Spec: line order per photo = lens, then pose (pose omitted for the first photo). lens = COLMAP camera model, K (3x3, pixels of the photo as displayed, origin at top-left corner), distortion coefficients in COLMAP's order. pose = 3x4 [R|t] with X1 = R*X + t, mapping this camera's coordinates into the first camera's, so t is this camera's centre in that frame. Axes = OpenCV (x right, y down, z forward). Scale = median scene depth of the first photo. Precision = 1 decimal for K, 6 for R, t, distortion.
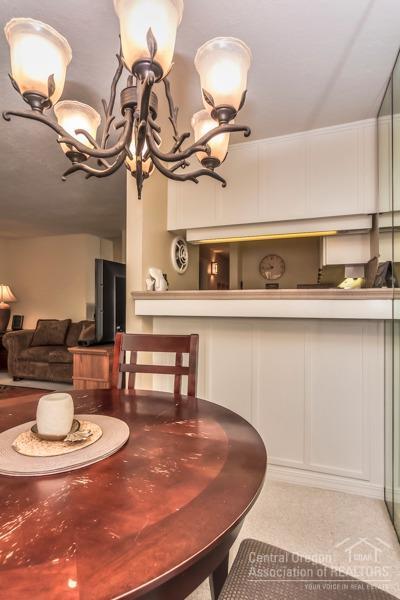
lens RADIAL K [[317.6, 0, 200.0], [0, 317.6, 300.0], [0, 0, 1]] dist [0.000374, -0.000053]
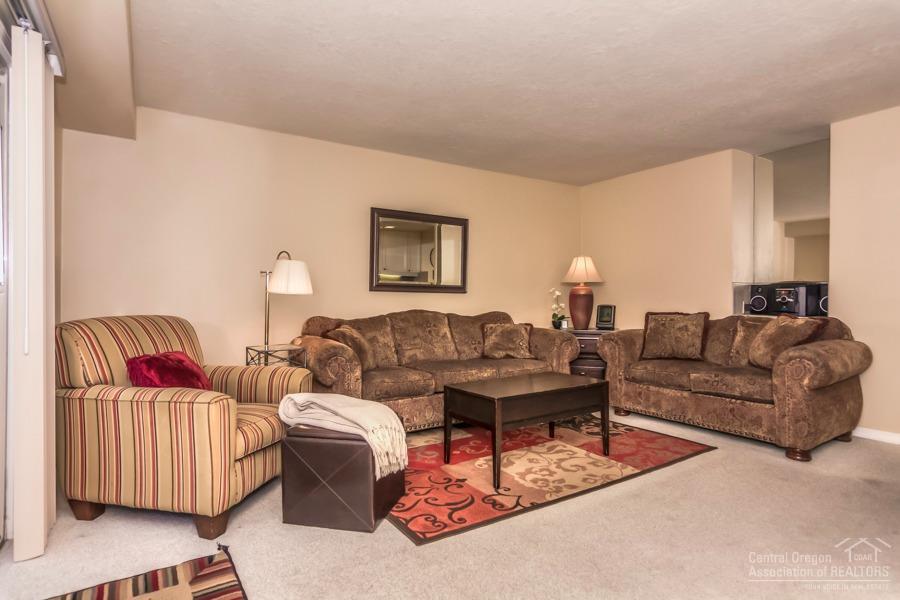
lens RADIAL K [[476.3, 0, 451.8], [0, 476.3, 302.7], [0, 0, 1]] dist [0.000374, -0.000053]
pose [[0.787355, 0.002228, -0.616496, -0.266222], [0.008335, 0.999864, 0.014258, 0.030817], [0.616443, -0.016364, 0.787229, 0.116759]]
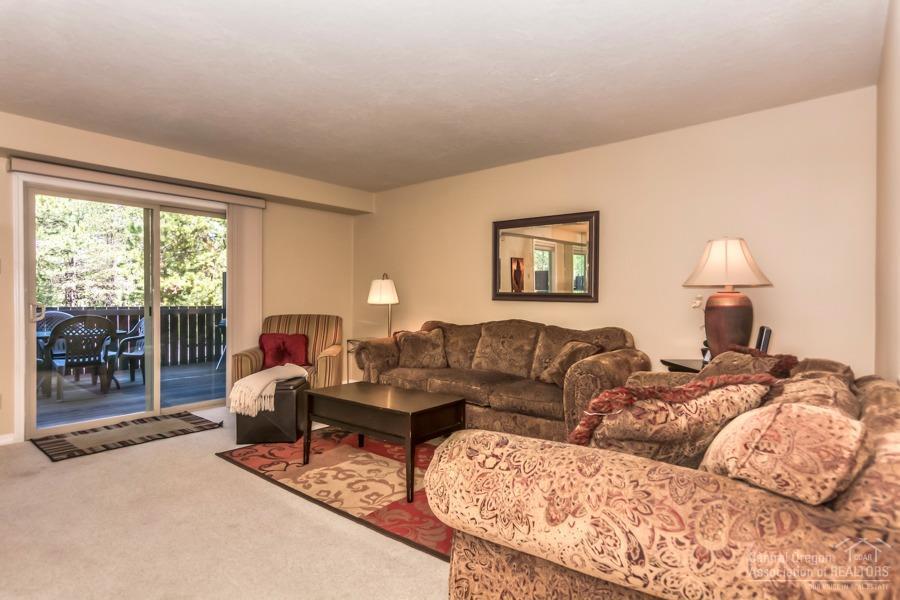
lens RADIAL K [[476.3, 0, 451.8], [0, 476.3, 302.7], [0, 0, 1]] dist [0.000374, -0.000053]
pose [[-0.353062, -0.000997, -0.935599, -0.012729], [-0.000467, 0.999999, -0.000889, 0.026294], [0.935600, 0.000123, -0.353063, 0.995501]]
